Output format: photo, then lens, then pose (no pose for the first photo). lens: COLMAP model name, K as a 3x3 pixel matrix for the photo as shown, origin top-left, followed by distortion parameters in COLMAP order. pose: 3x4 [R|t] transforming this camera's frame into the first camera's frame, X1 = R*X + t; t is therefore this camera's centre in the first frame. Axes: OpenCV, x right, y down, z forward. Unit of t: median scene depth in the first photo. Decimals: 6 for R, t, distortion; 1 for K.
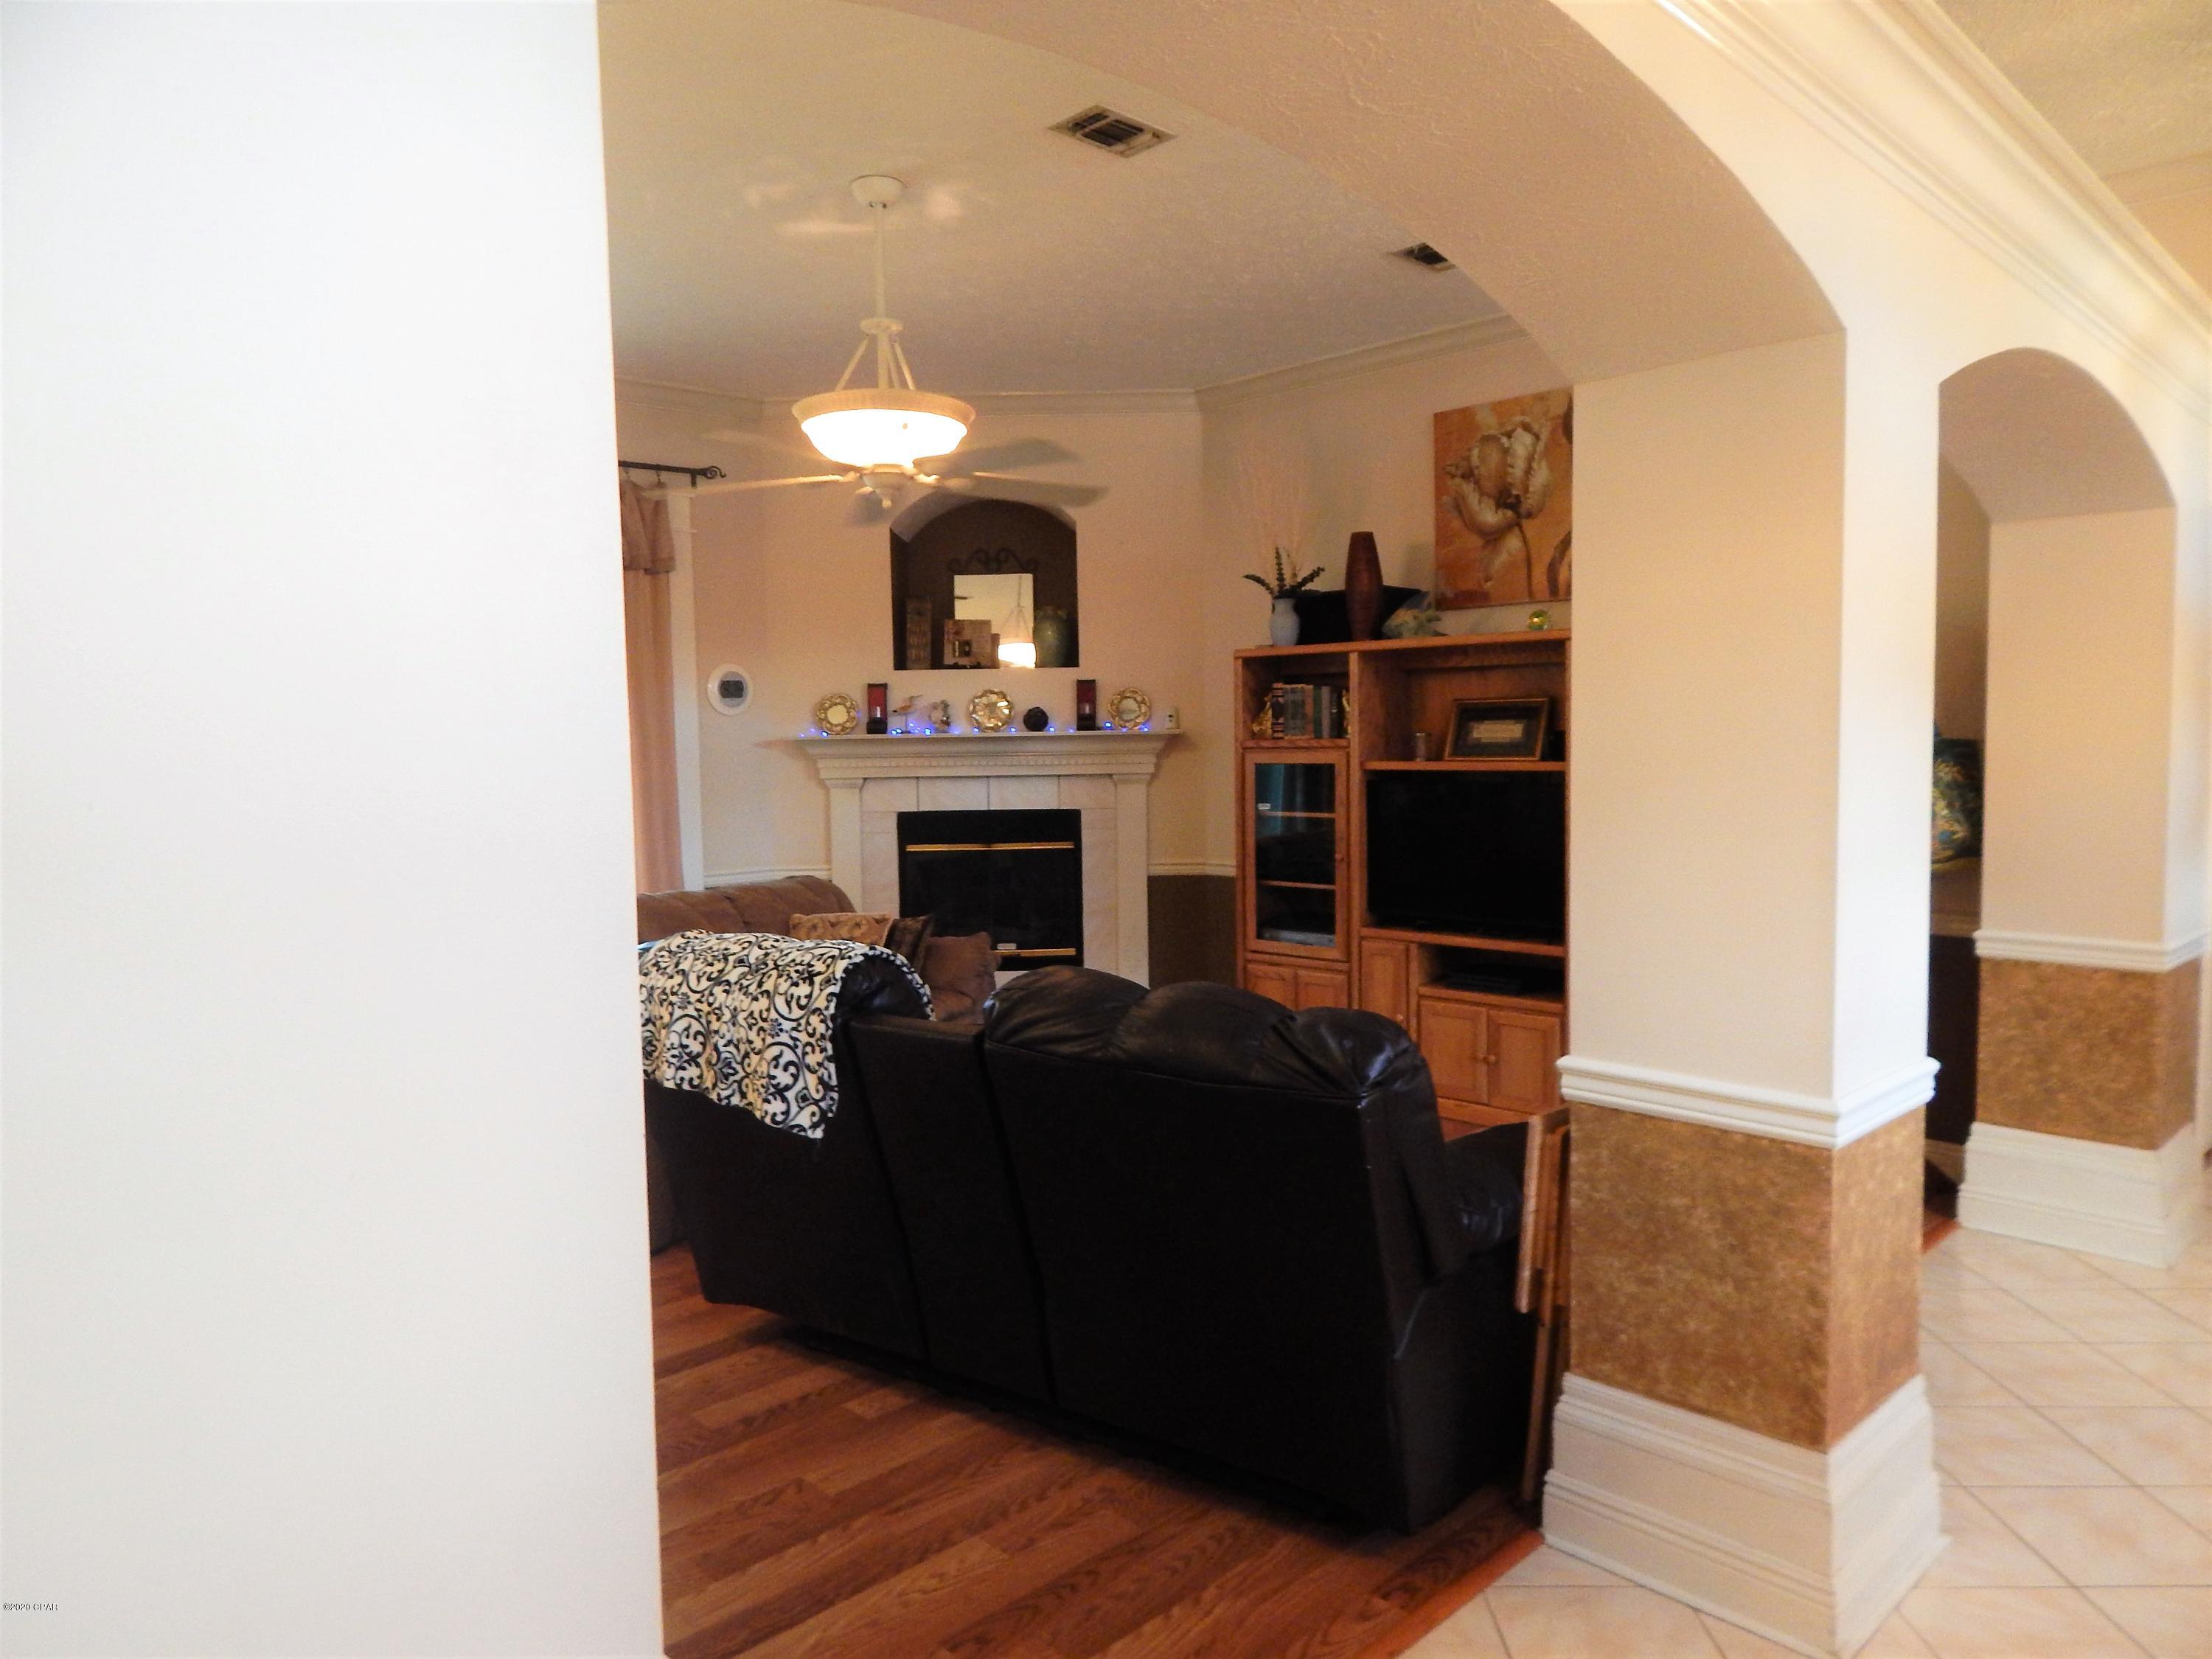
lens RADIAL K [[1461.3, 0, 1112.8], [0, 1461.3, 810.5], [0, 0, 1]] dist [0.010944, -0.012135]
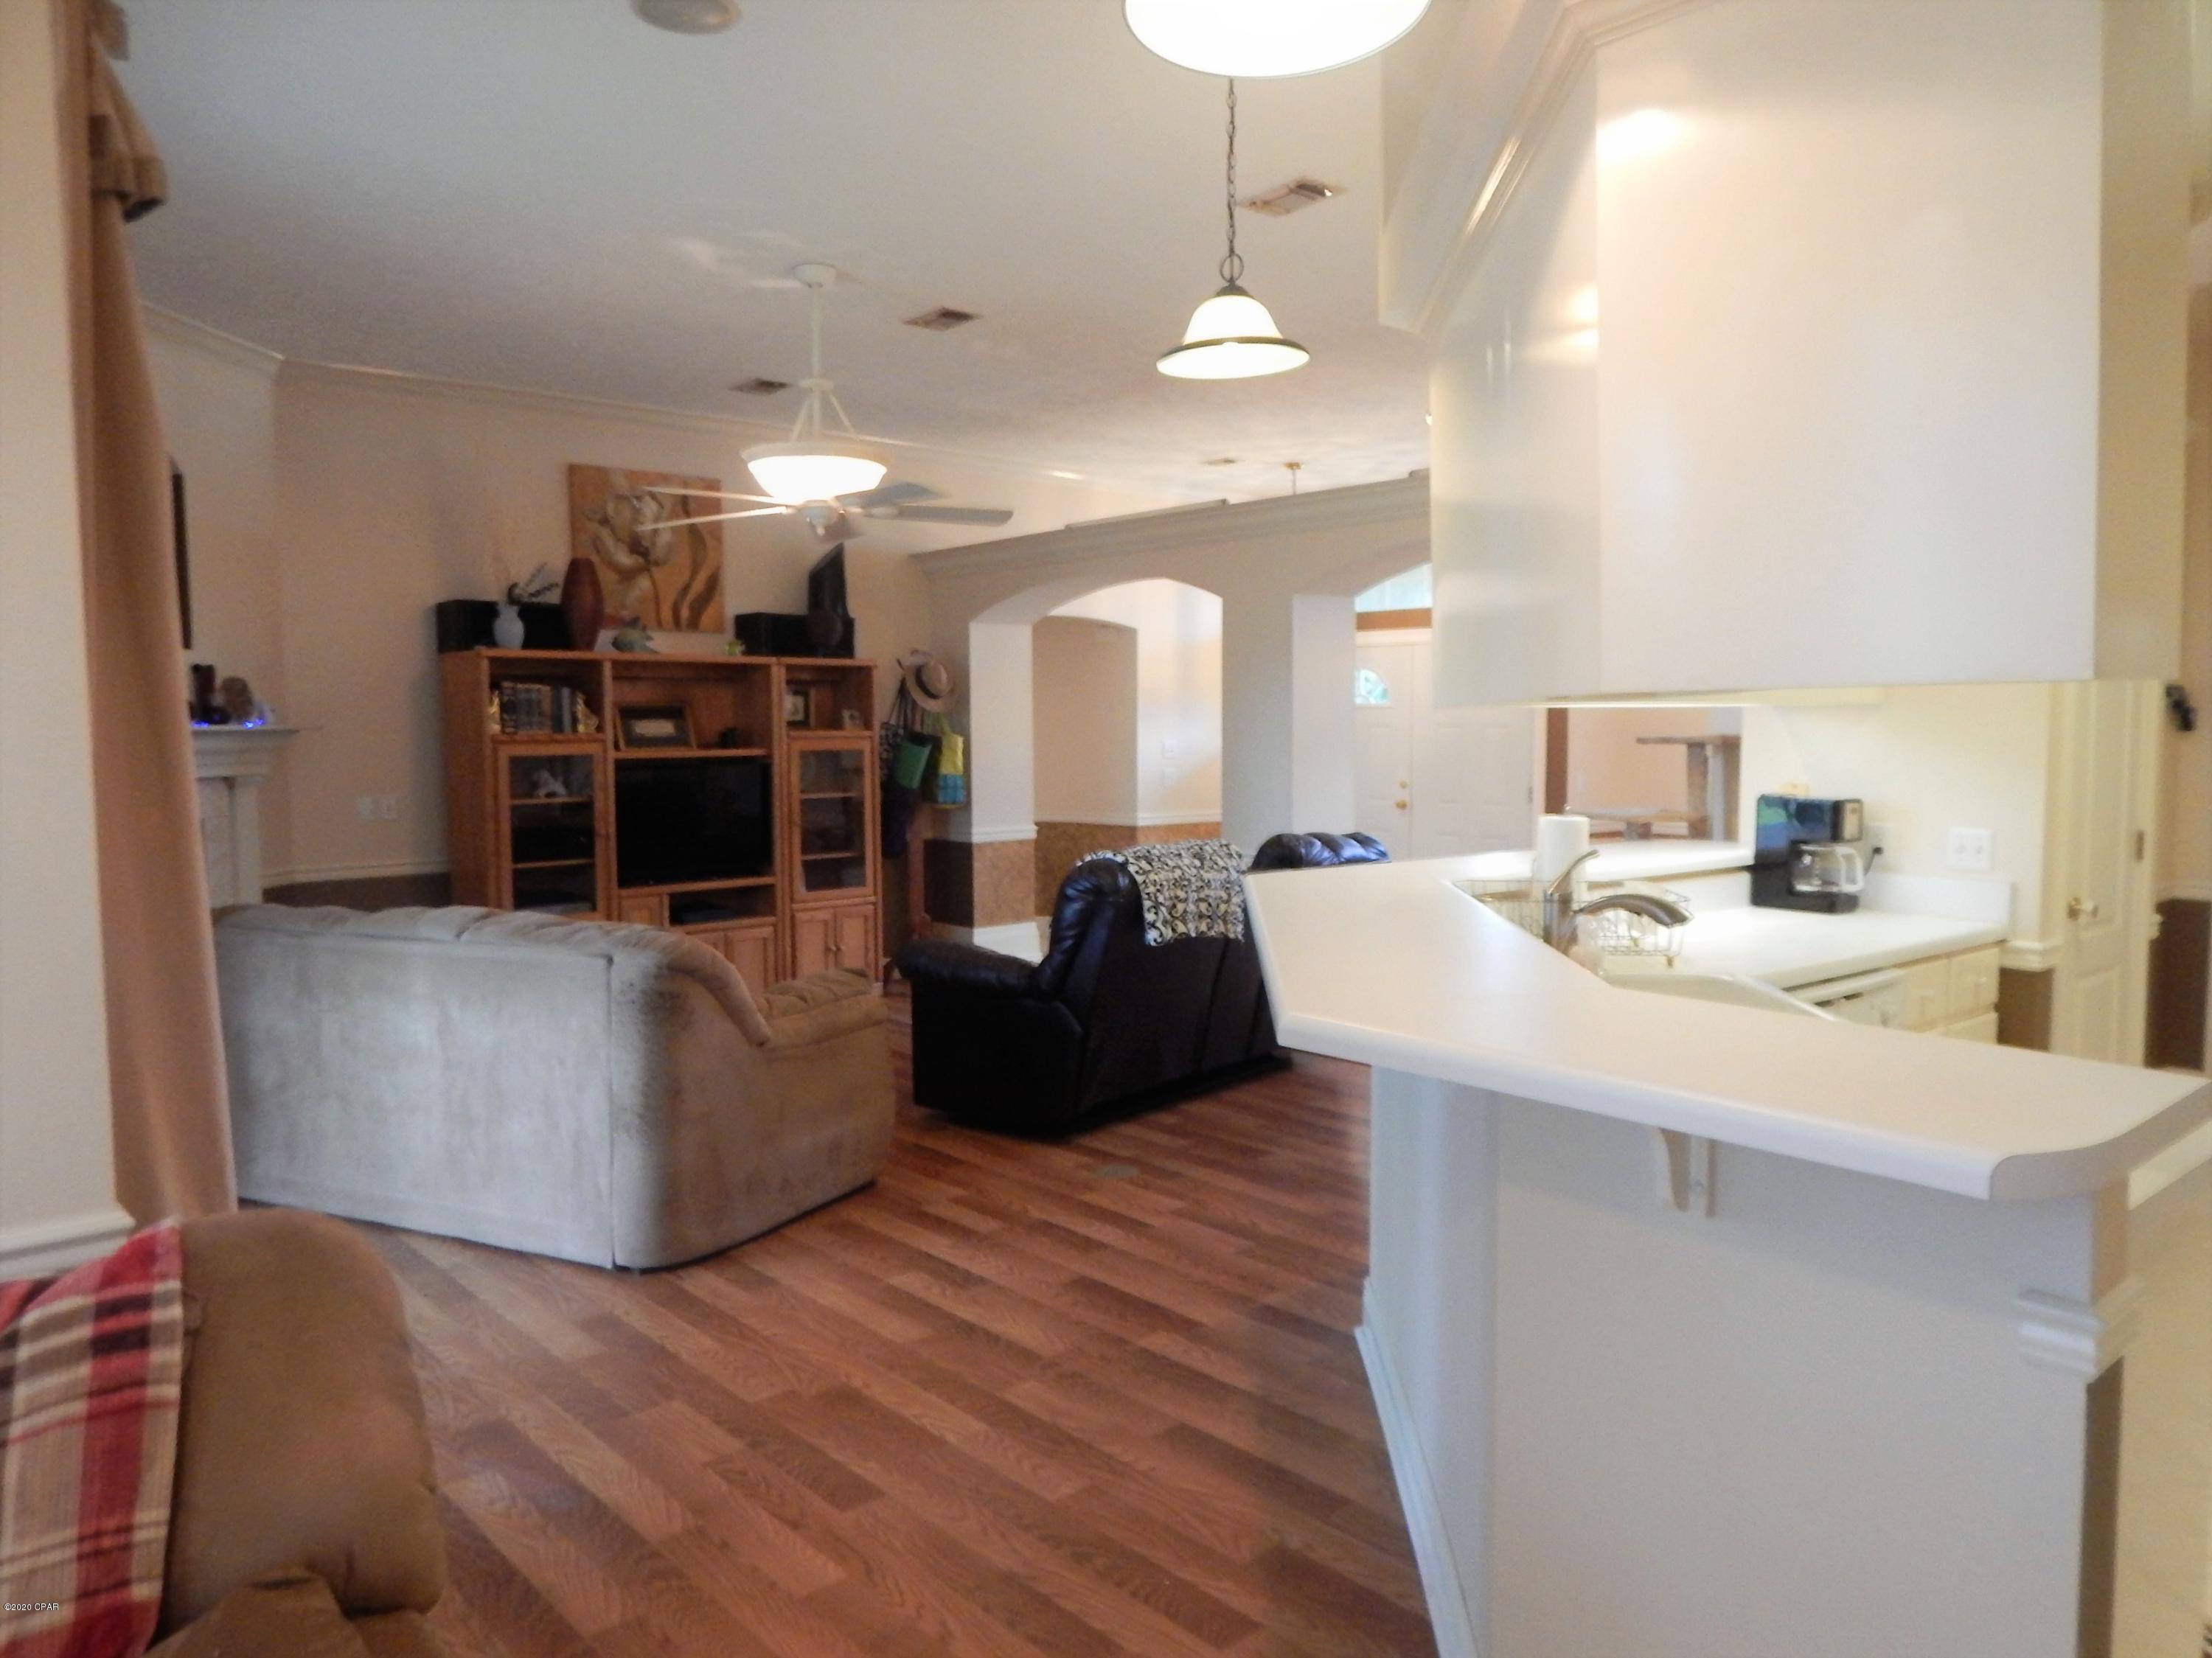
lens RADIAL K [[1544.5, 0, 1112.6], [0, 1544.5, 802.5], [0, 0, 1]] dist [0.007512, 0.000090]
pose [[0.042144, -0.036052, 0.998461, -1.066060], [0.063597, 0.997419, 0.033330, -0.007894], [-0.997085, 0.062095, 0.044328, 0.529976]]
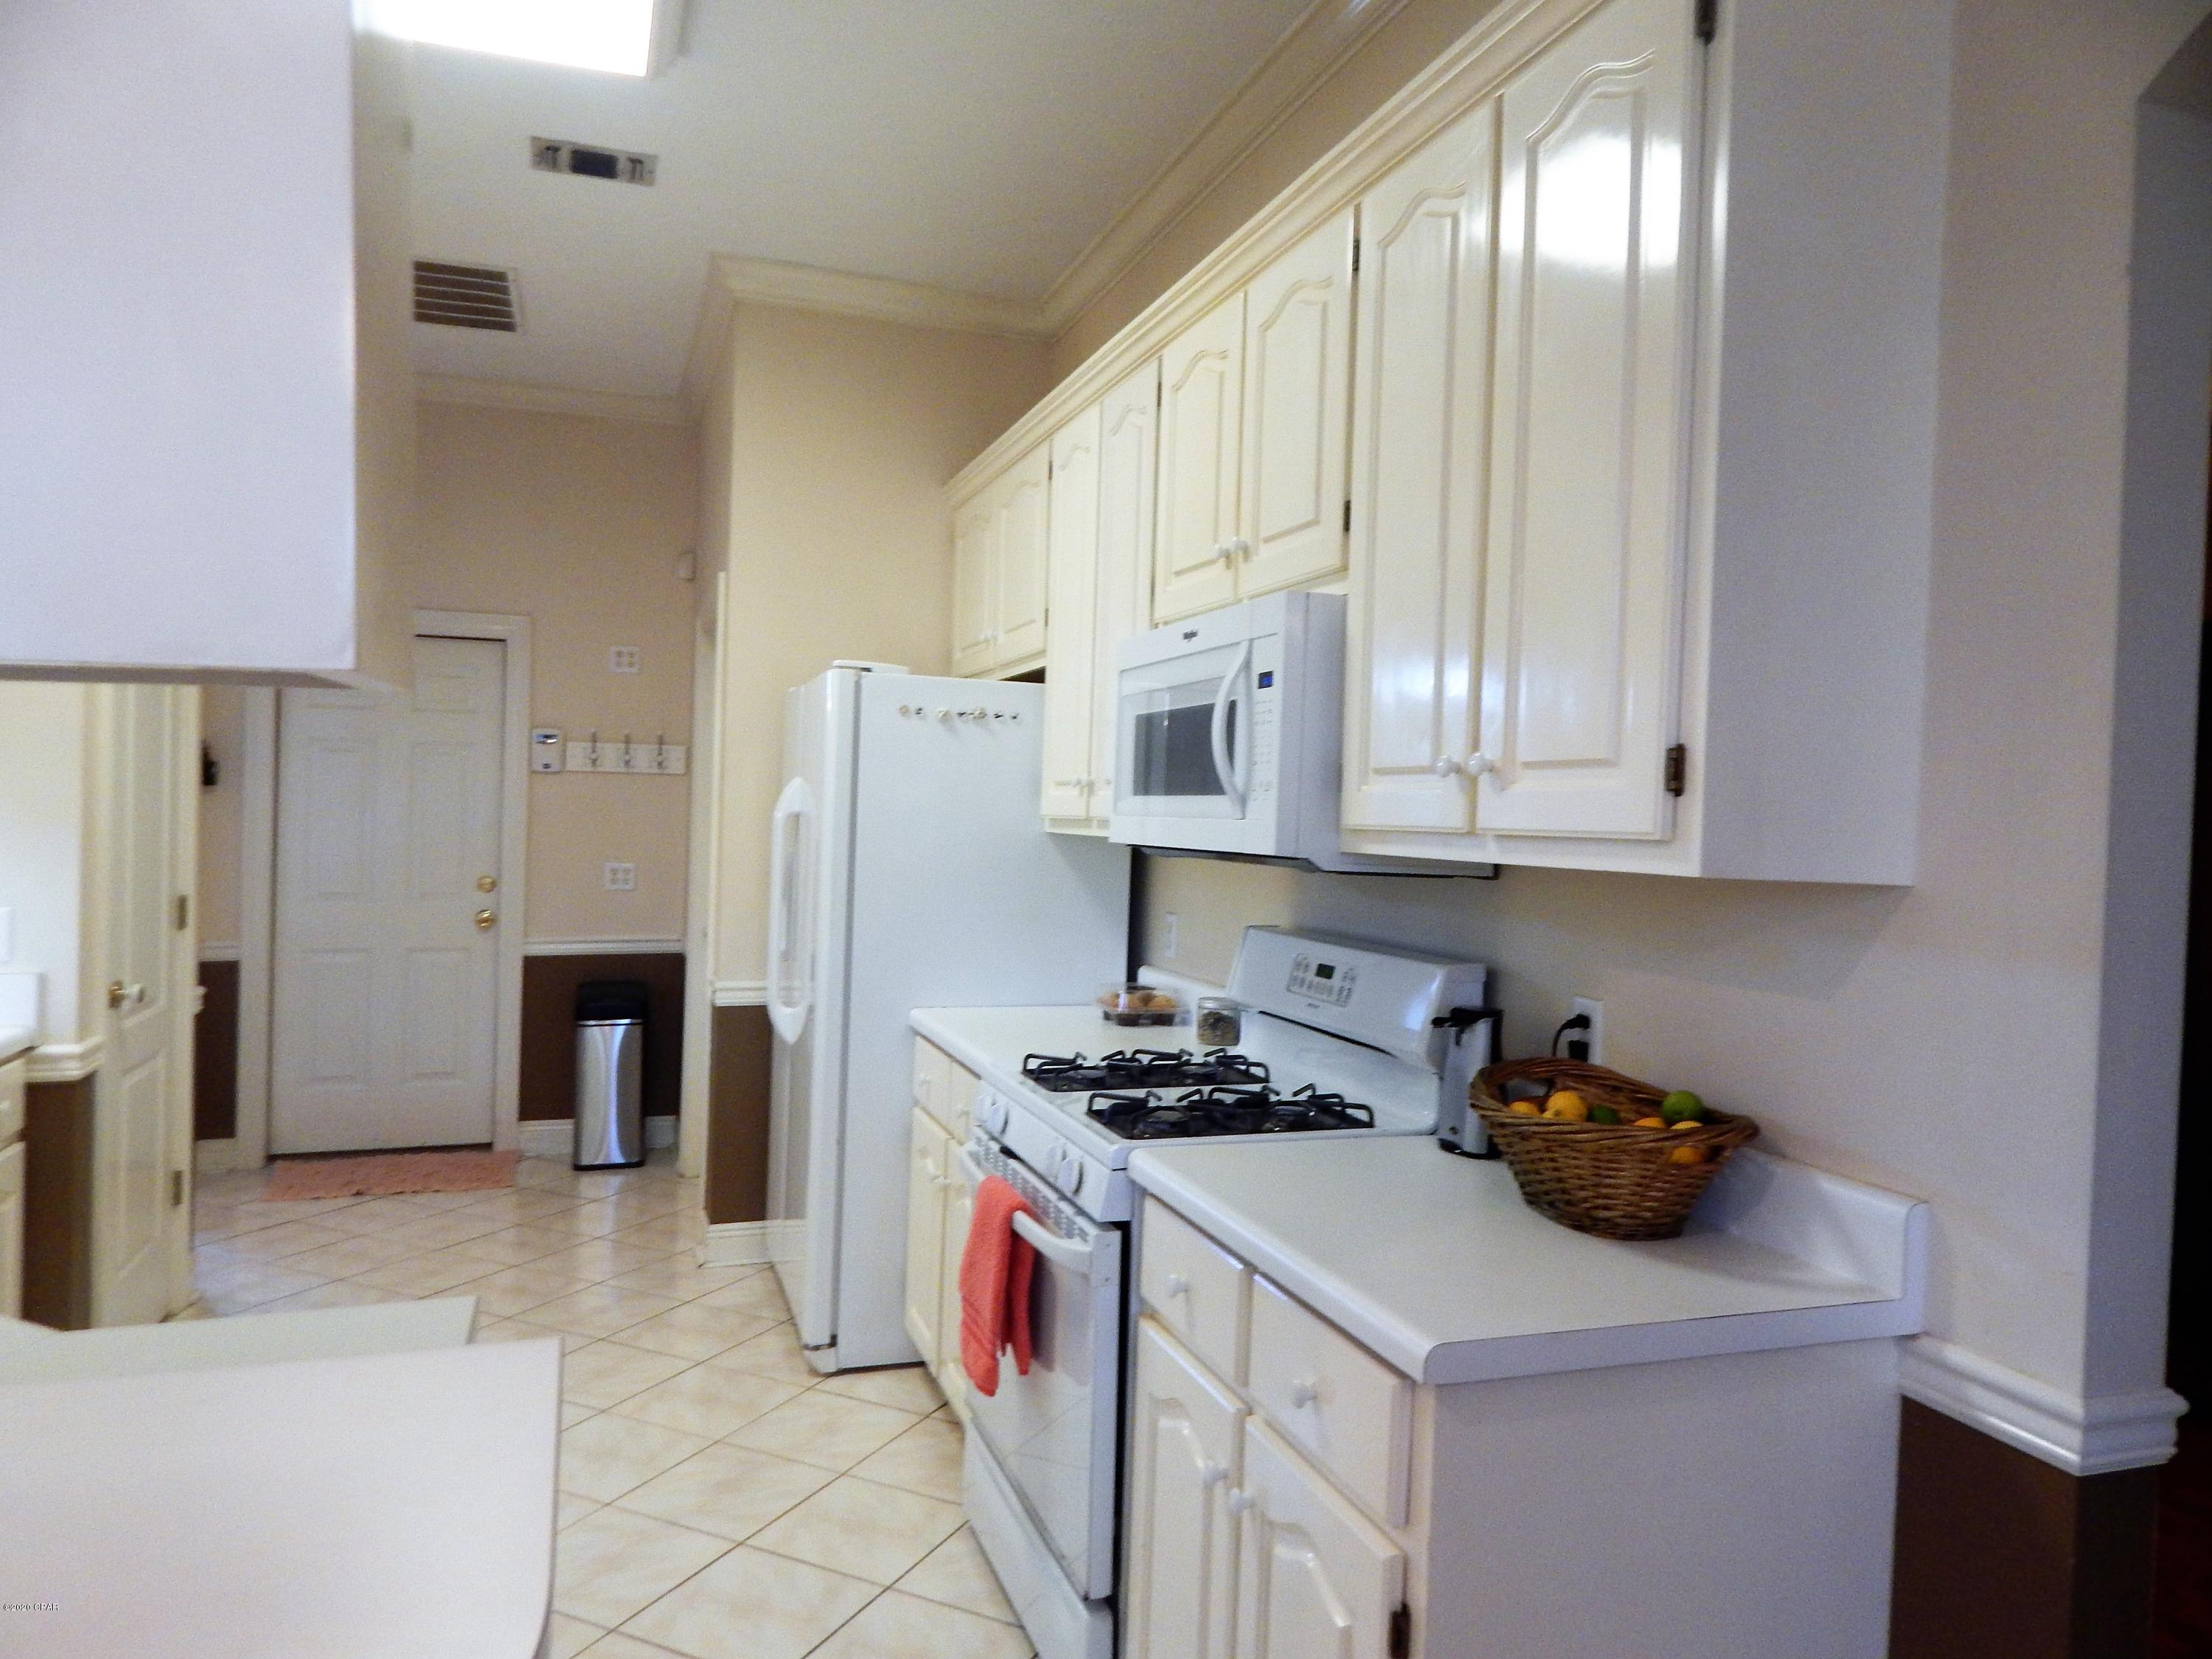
lens RADIAL K [[1470.6, 0, 1108.7], [0, 1470.6, 811.5], [0, 0, 1]] dist [0.019989, -0.016119]
pose [[-0.907018, -0.002001, 0.421086, -0.914436], [0.029571, 0.997217, 0.068434, -0.005380], [-0.420051, 0.074523, -0.904435, 0.468845]]
